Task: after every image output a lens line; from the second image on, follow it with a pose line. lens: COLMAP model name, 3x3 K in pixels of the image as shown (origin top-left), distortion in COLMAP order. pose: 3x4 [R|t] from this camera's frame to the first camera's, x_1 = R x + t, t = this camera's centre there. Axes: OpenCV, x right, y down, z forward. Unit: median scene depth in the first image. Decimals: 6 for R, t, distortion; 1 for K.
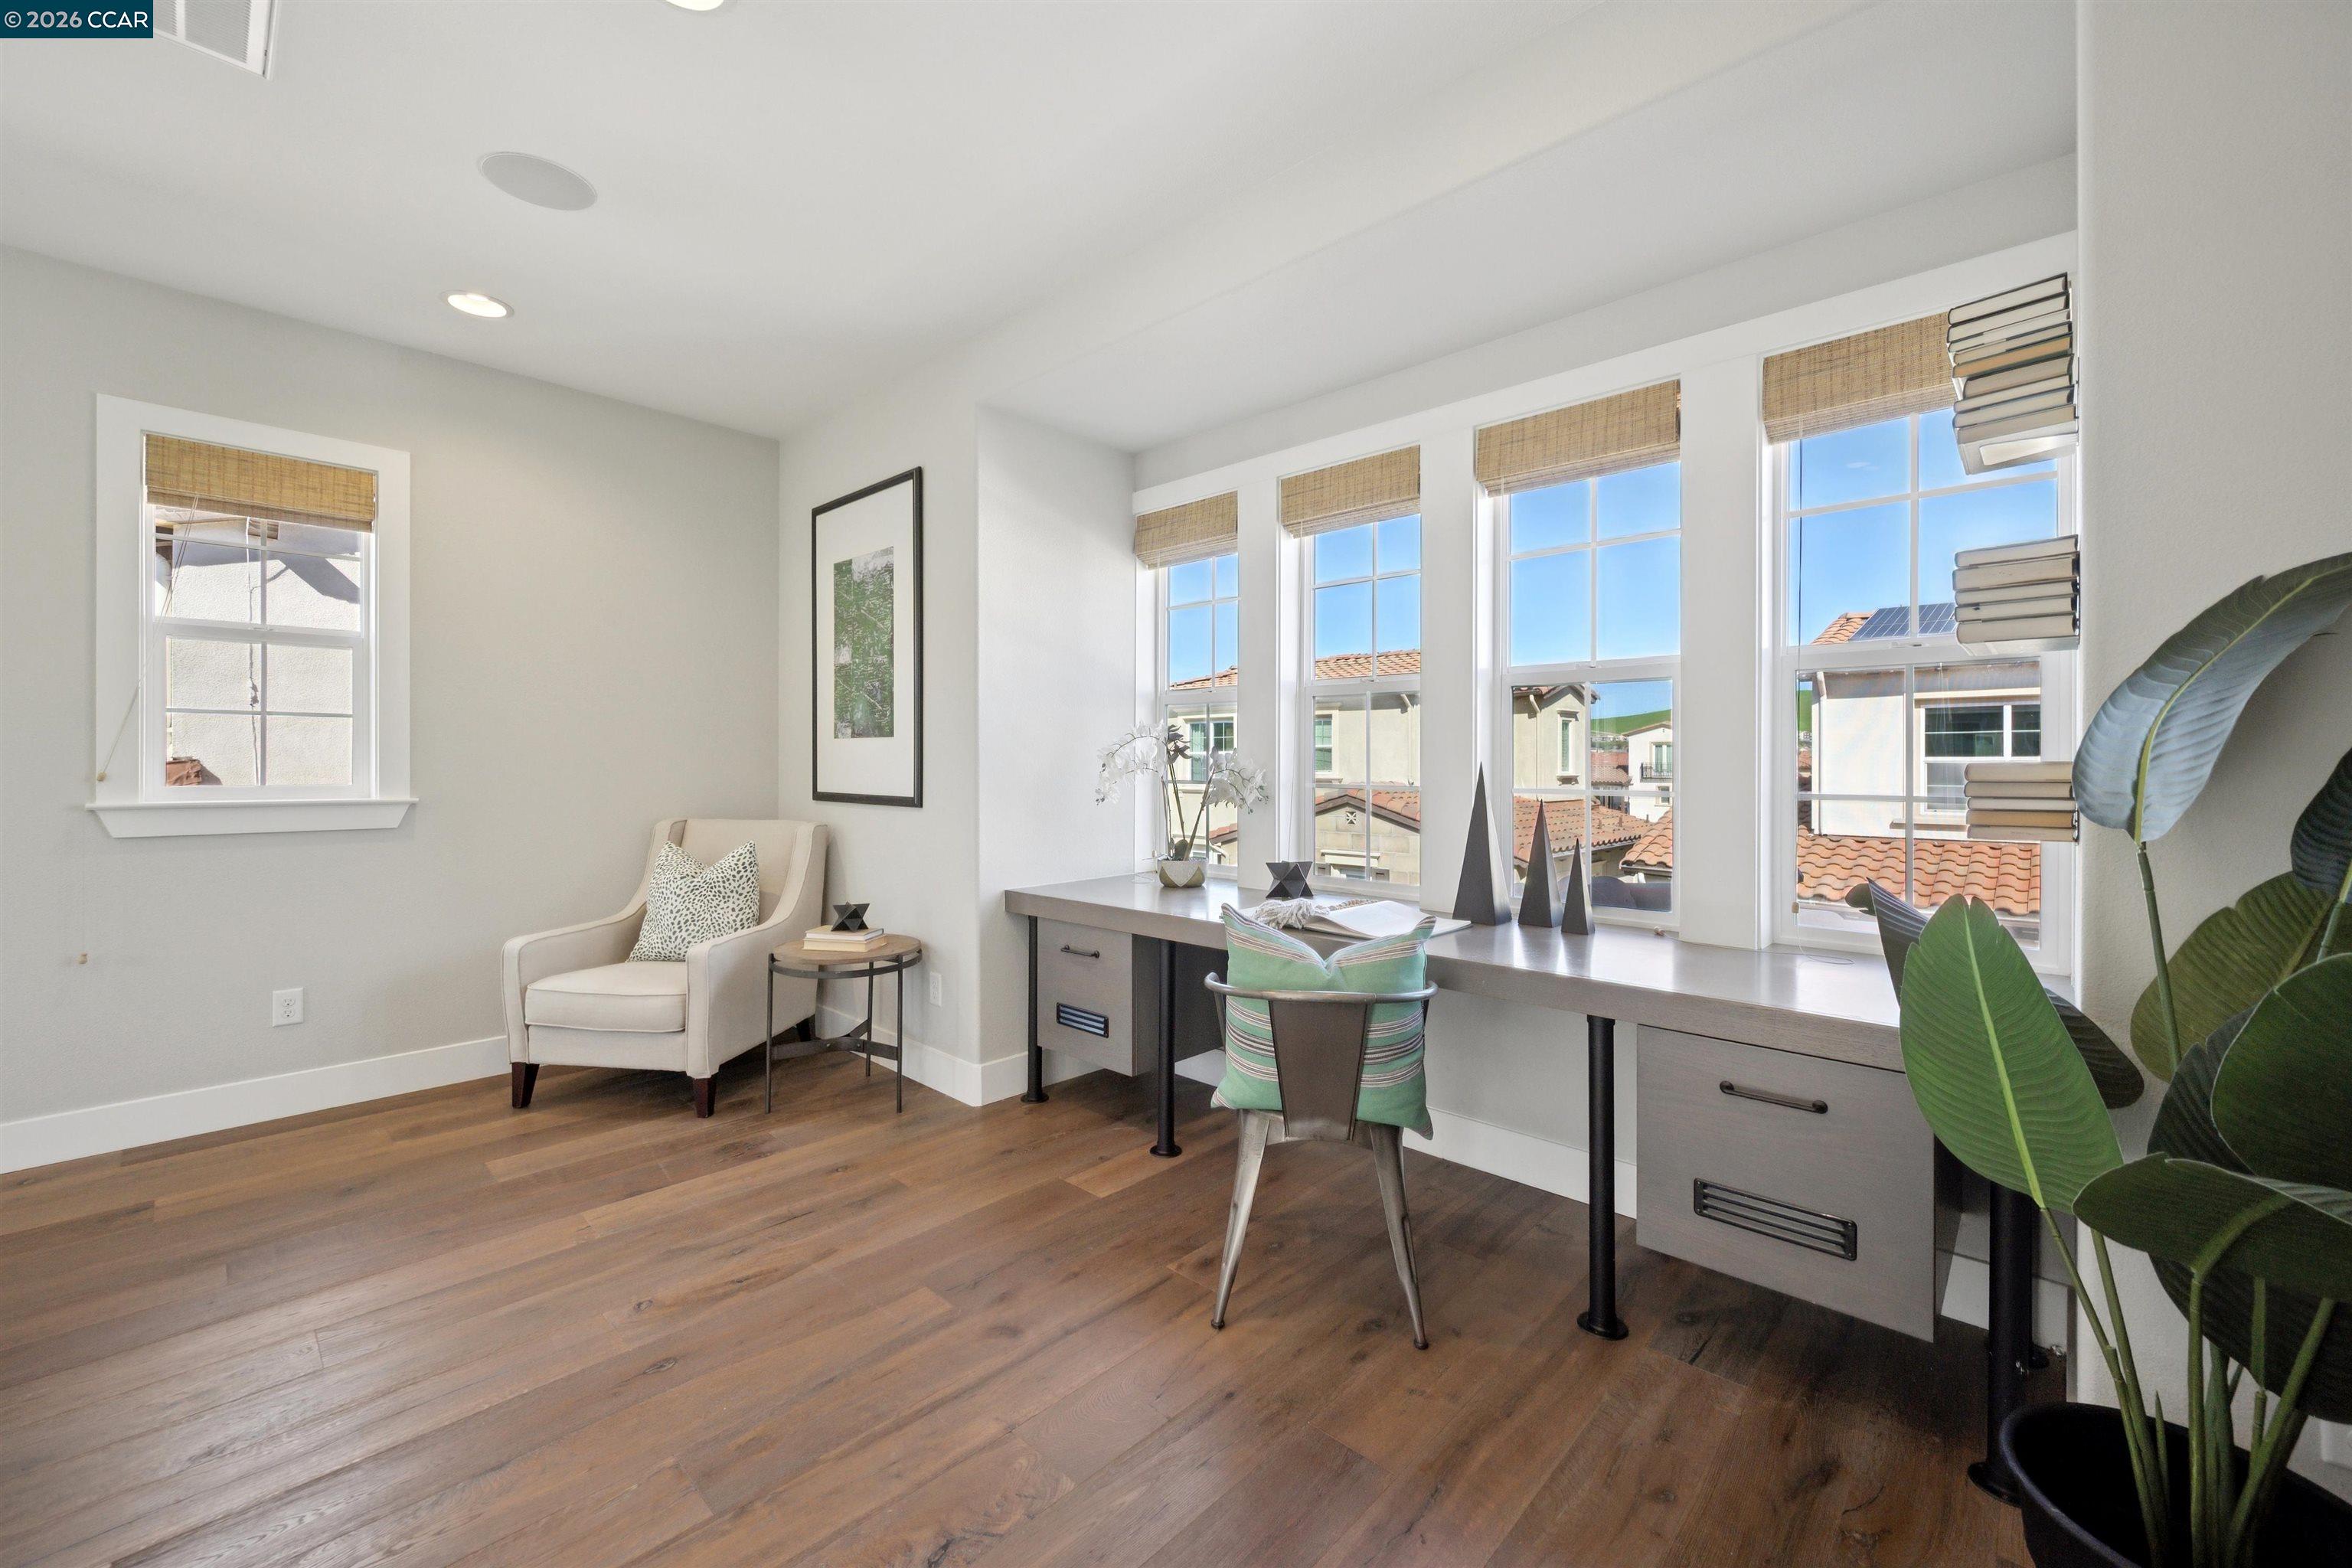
lens RADIAL K [[930.4, 0, 1175.0], [0, 930.4, 772.1], [0, 0, 1]] dist [0.002491, -0.001315]
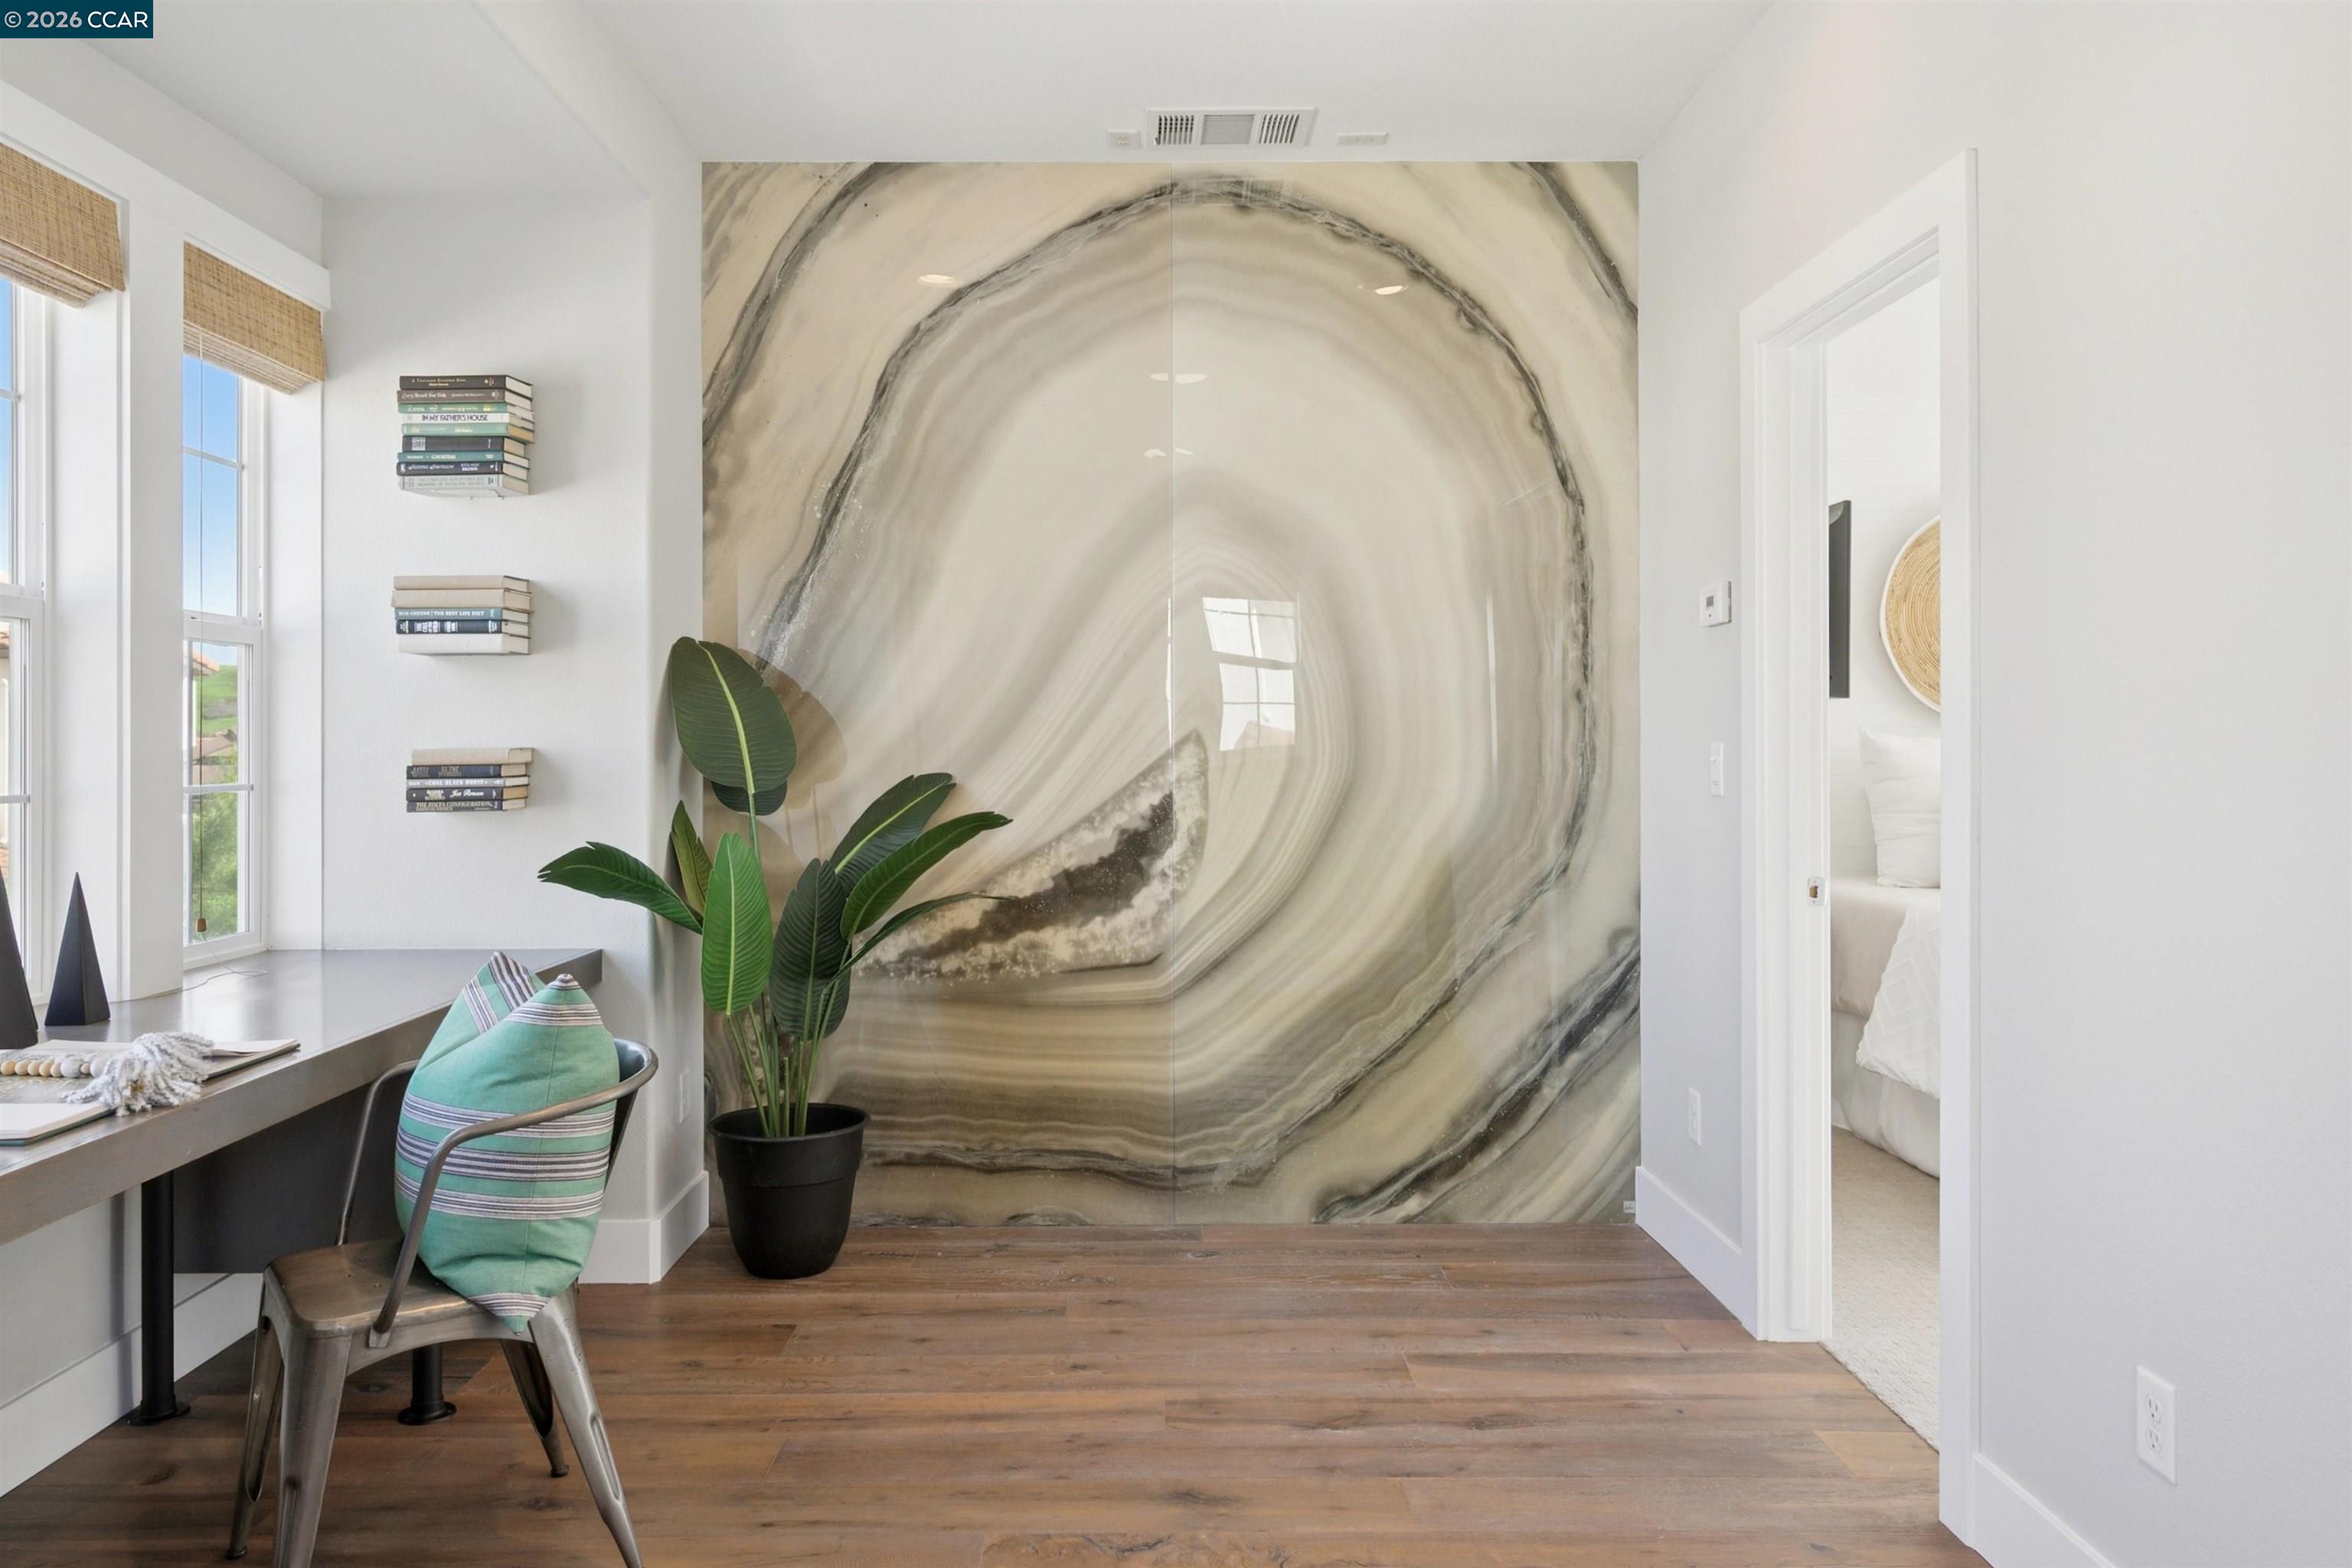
lens RADIAL K [[1639.5, 0, 1163.5], [0, 1639.5, 752.1], [0, 0, 1]] dist [0.004512, -0.006185]
pose [[-0.677940, -0.005761, 0.735095, -0.767013], [0.005114, 0.999908, 0.012553, -0.016528], [-0.735099, 0.012270, -0.677848, 1.059974]]
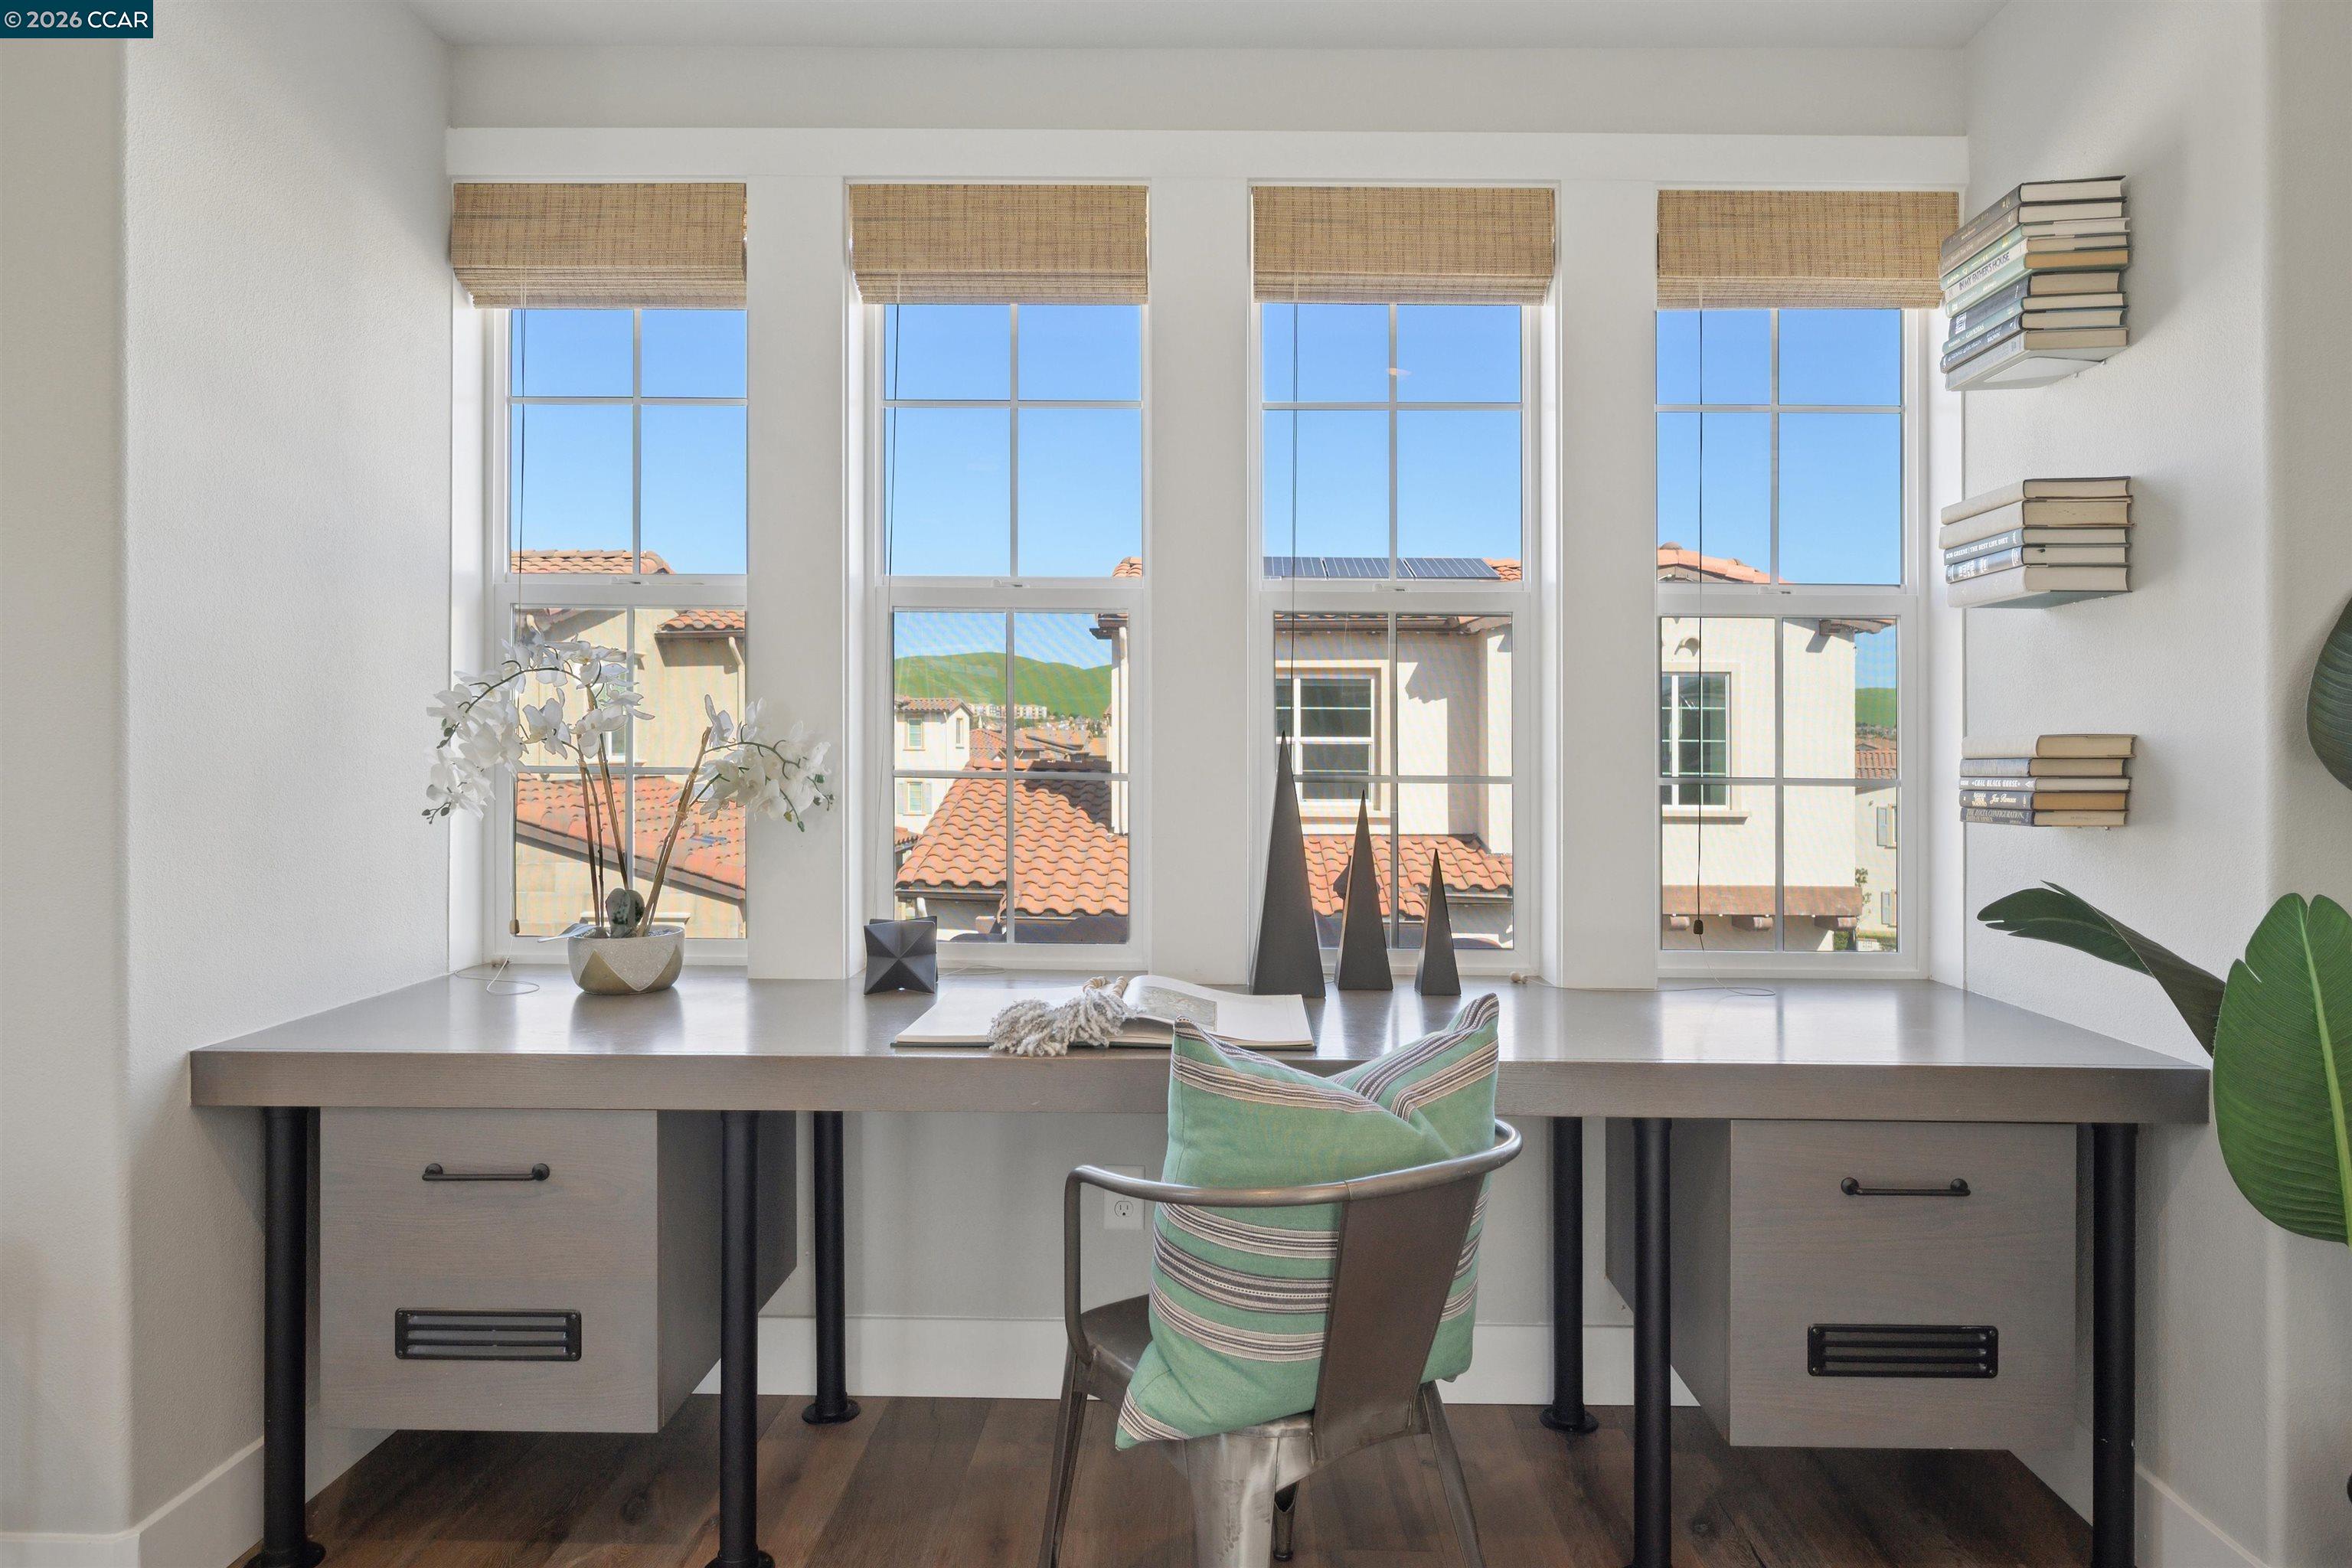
lens RADIAL K [[1415.5, 0, 1184.6], [0, 1415.5, 749.6], [0, 0, 1]] dist [-0.000327, -0.002480]
pose [[0.737722, 0.003320, 0.675096, -0.322707], [-0.000224, 0.999989, -0.004673, 0.005094], [-0.675104, 0.003296, 0.737715, 0.337715]]
